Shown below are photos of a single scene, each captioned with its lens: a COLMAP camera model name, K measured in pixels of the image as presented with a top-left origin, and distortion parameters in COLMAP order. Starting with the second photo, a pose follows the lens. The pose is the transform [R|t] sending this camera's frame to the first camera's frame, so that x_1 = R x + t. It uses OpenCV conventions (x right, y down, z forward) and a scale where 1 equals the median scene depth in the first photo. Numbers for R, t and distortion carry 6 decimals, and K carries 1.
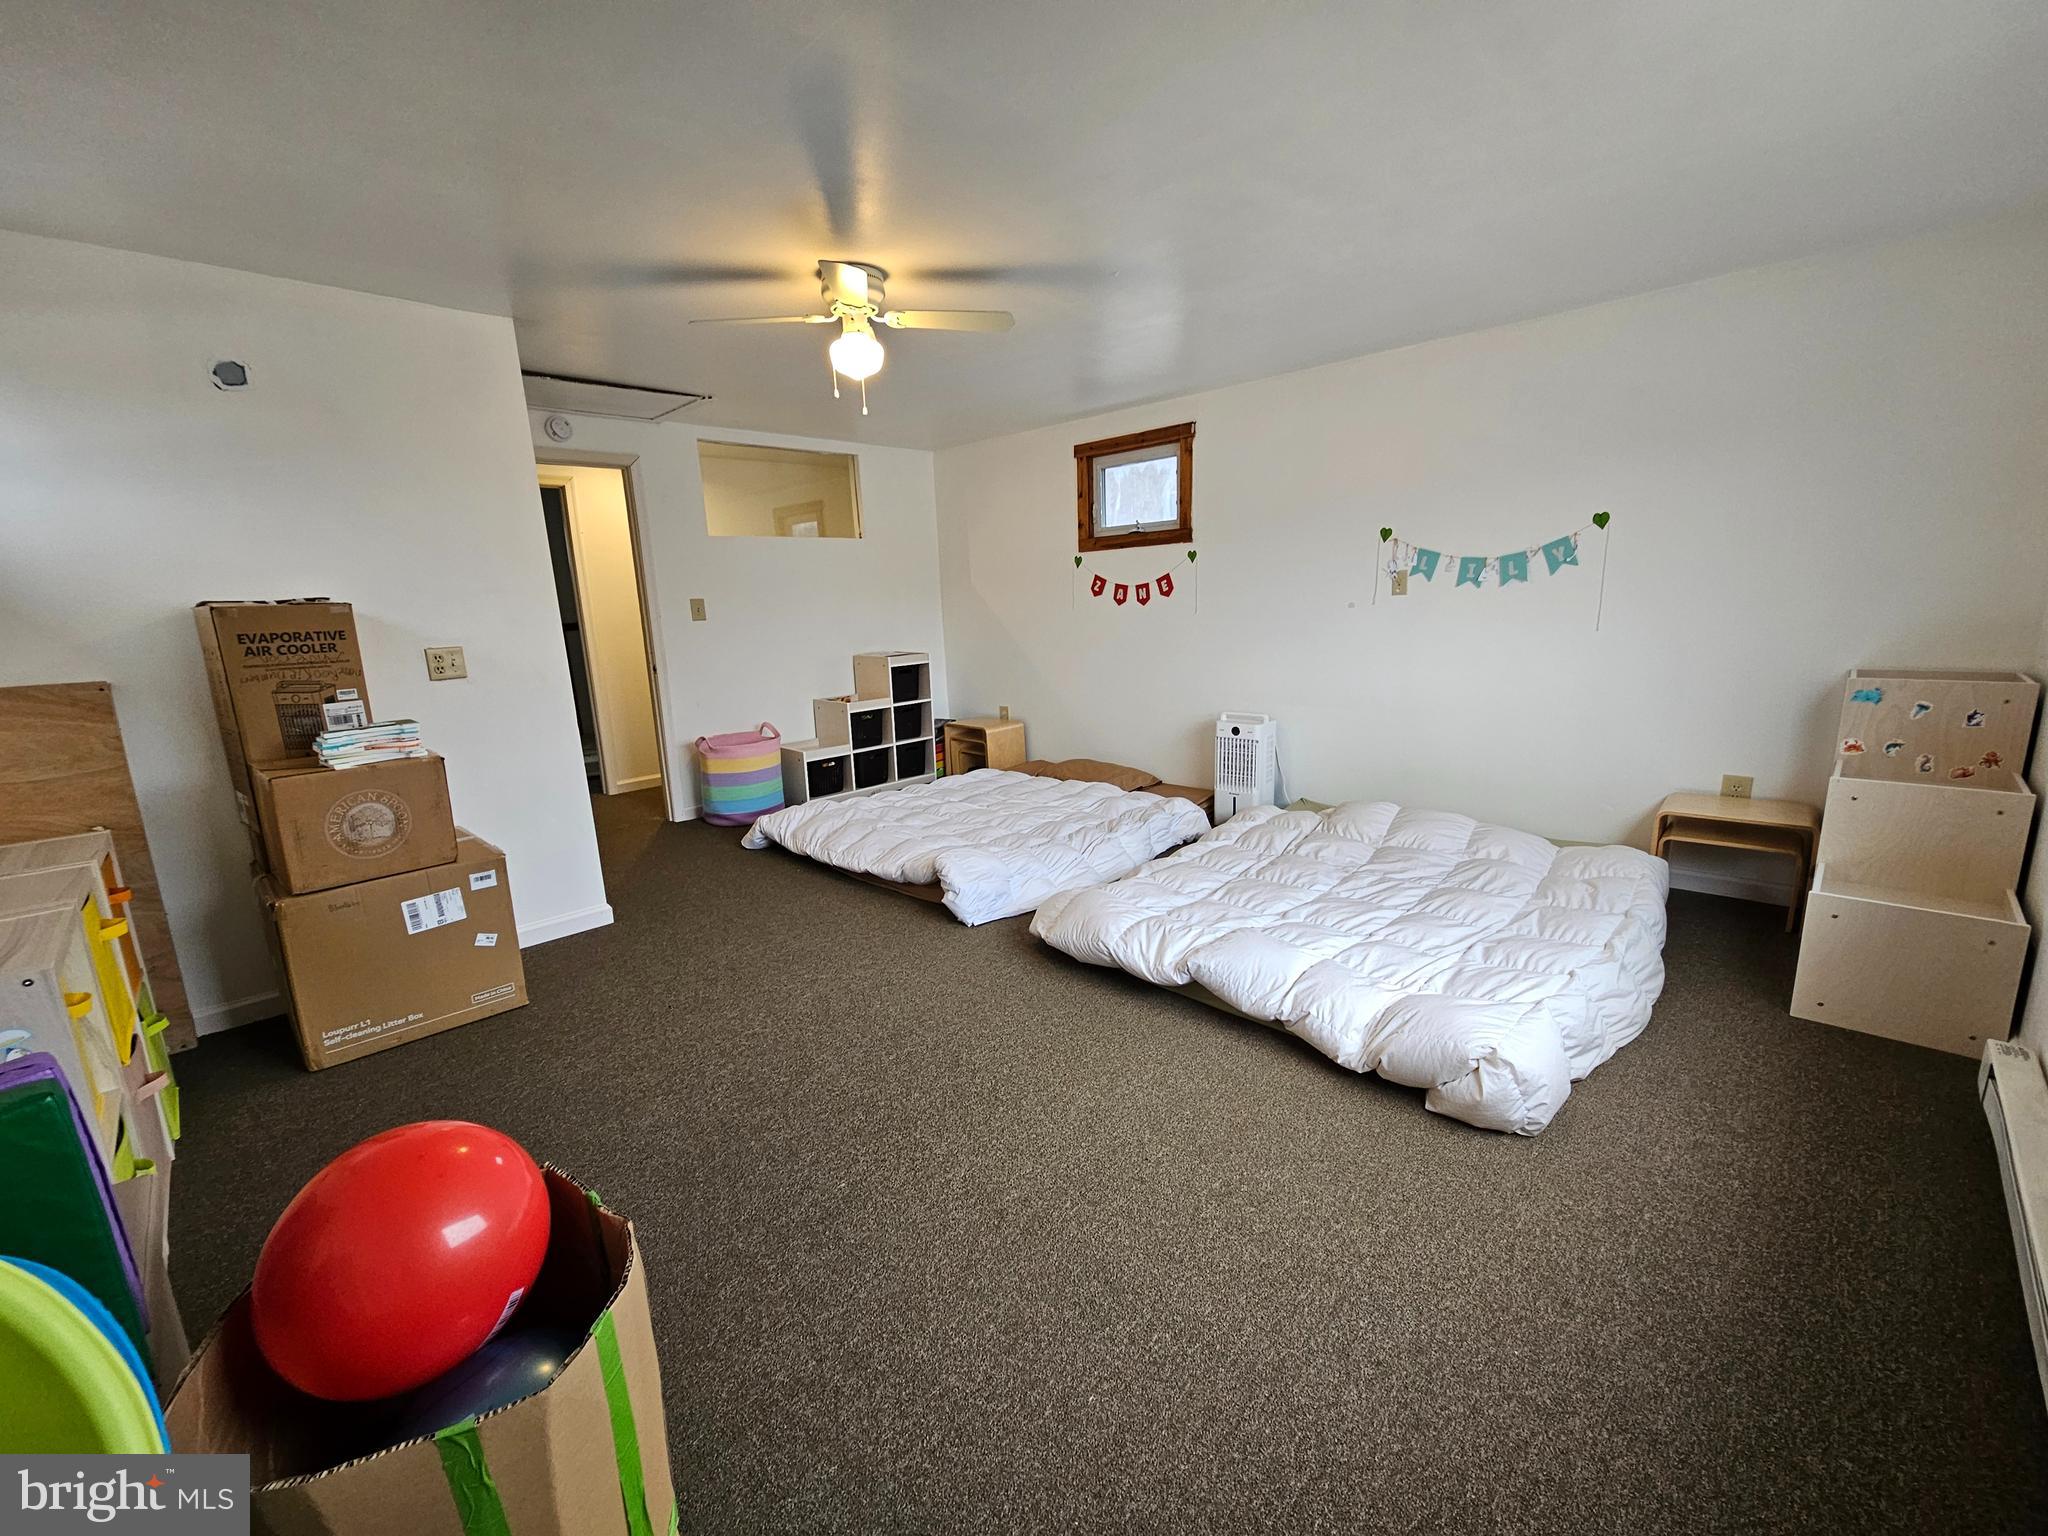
lens RADIAL K [[839.4, 0, 1011.3], [0, 839.4, 768.5], [0, 0, 1]] dist [-0.001172, -0.000758]
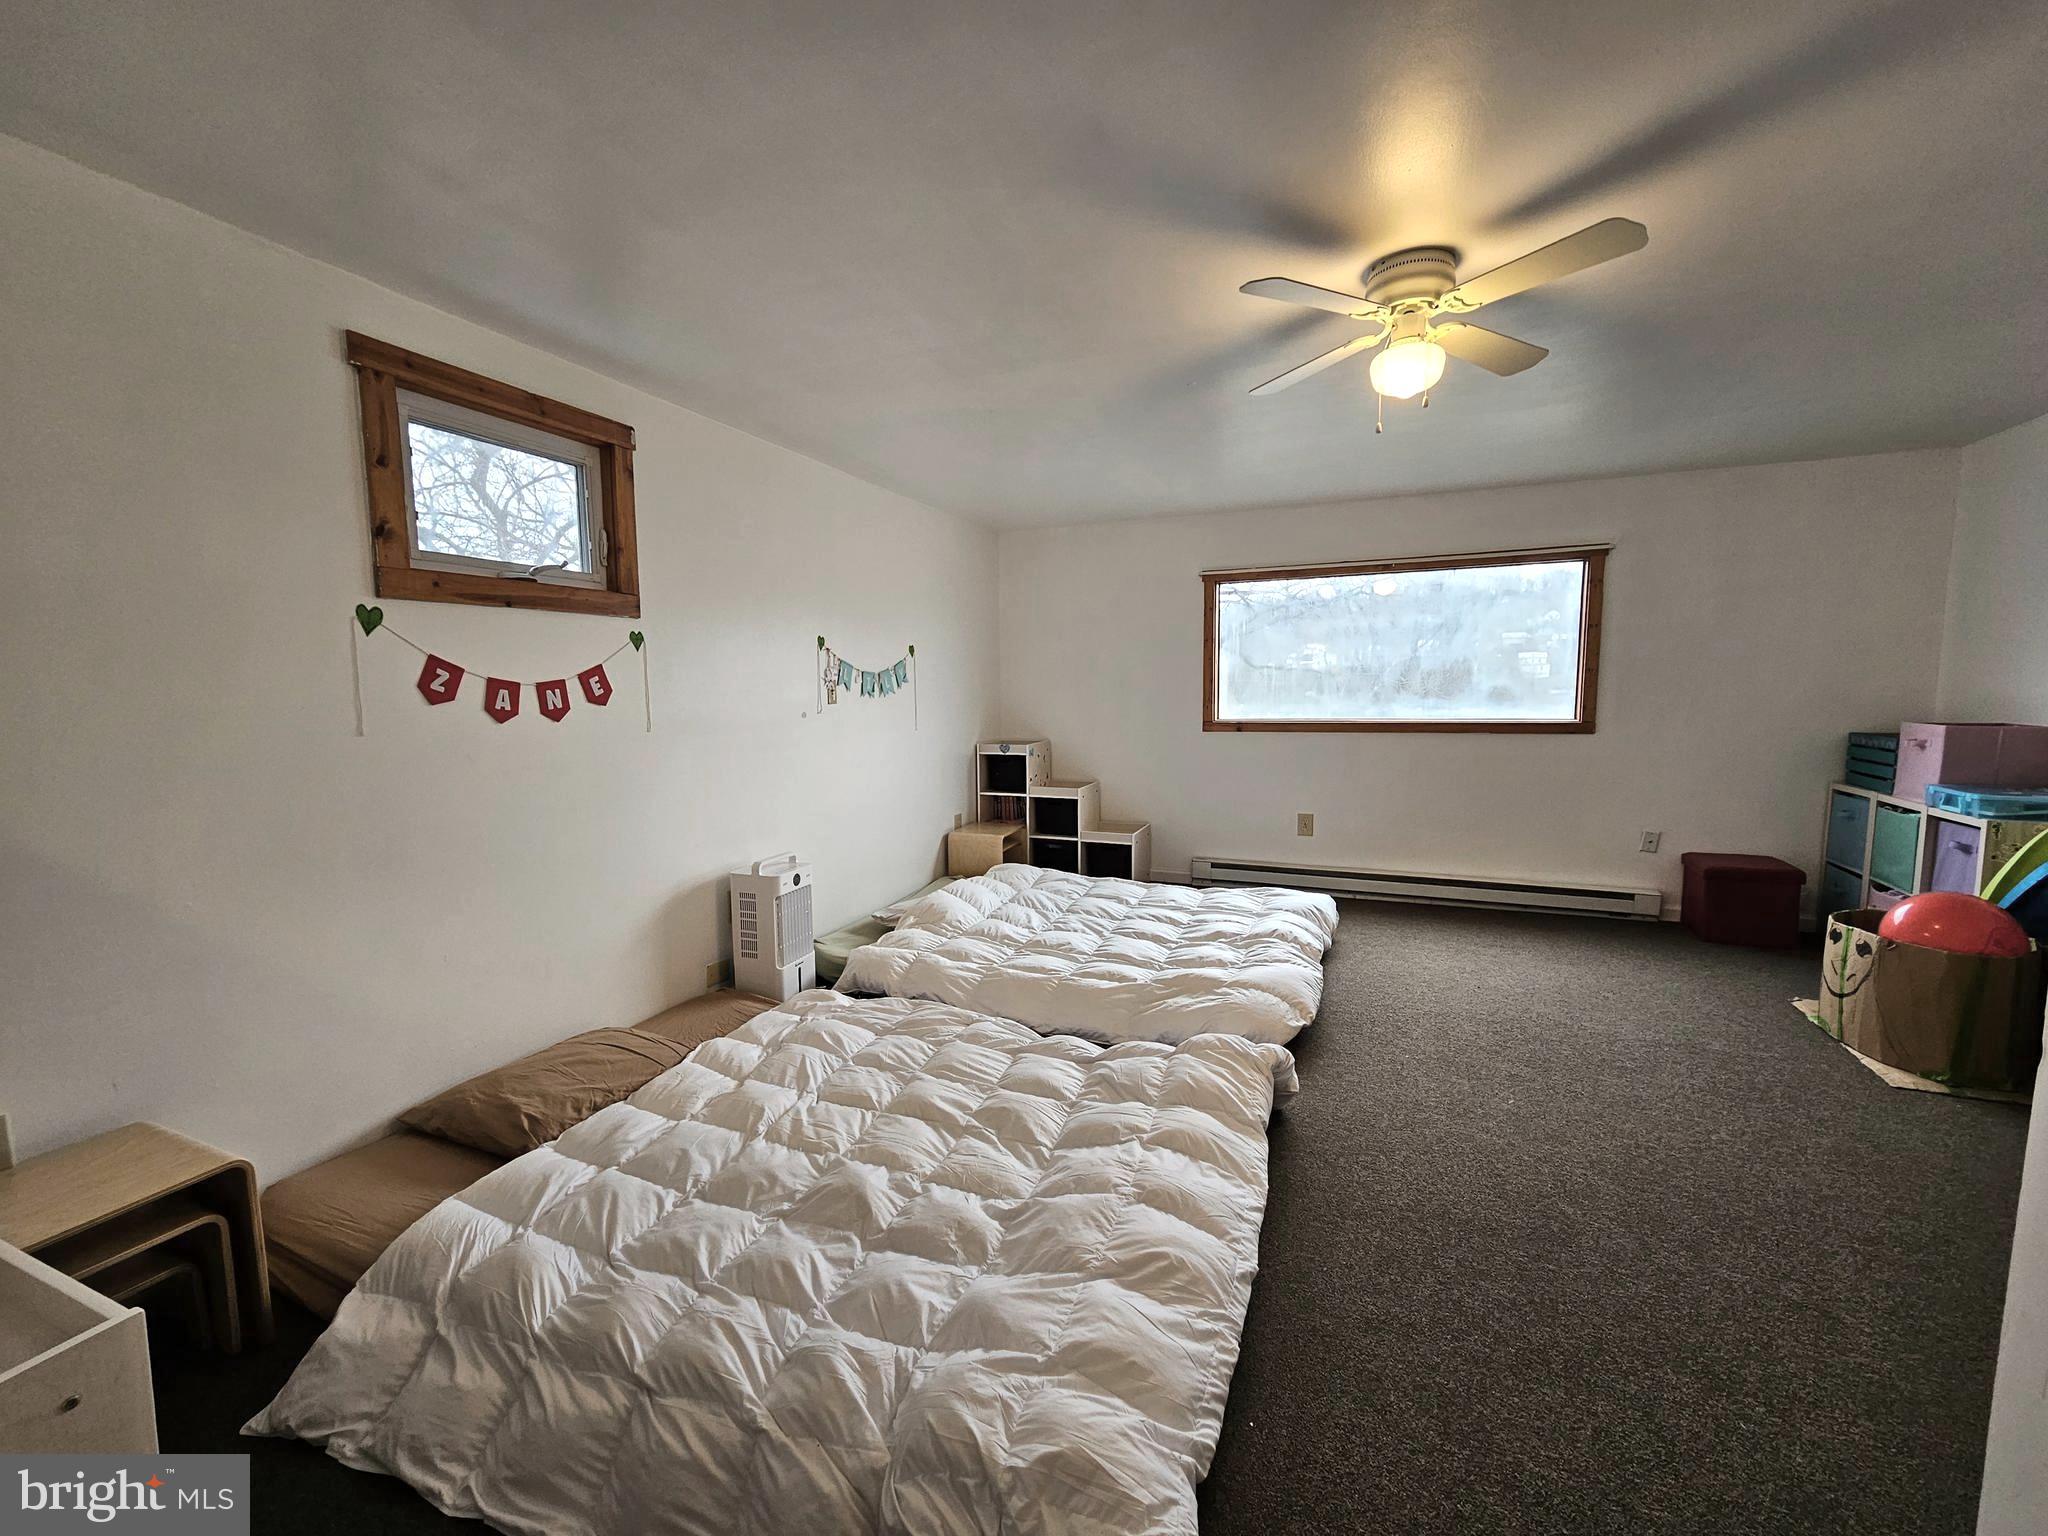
lens RADIAL K [[839.4, 0, 1023.8], [0, 839.4, 771.7], [0, 0, 1]] dist [-0.001172, -0.000758]
pose [[-0.385884, -0.054608, 0.920930, -0.441658], [0.206225, 0.967880, 0.143803, -0.181400], [-0.899202, 0.245410, -0.362228, 0.945680]]
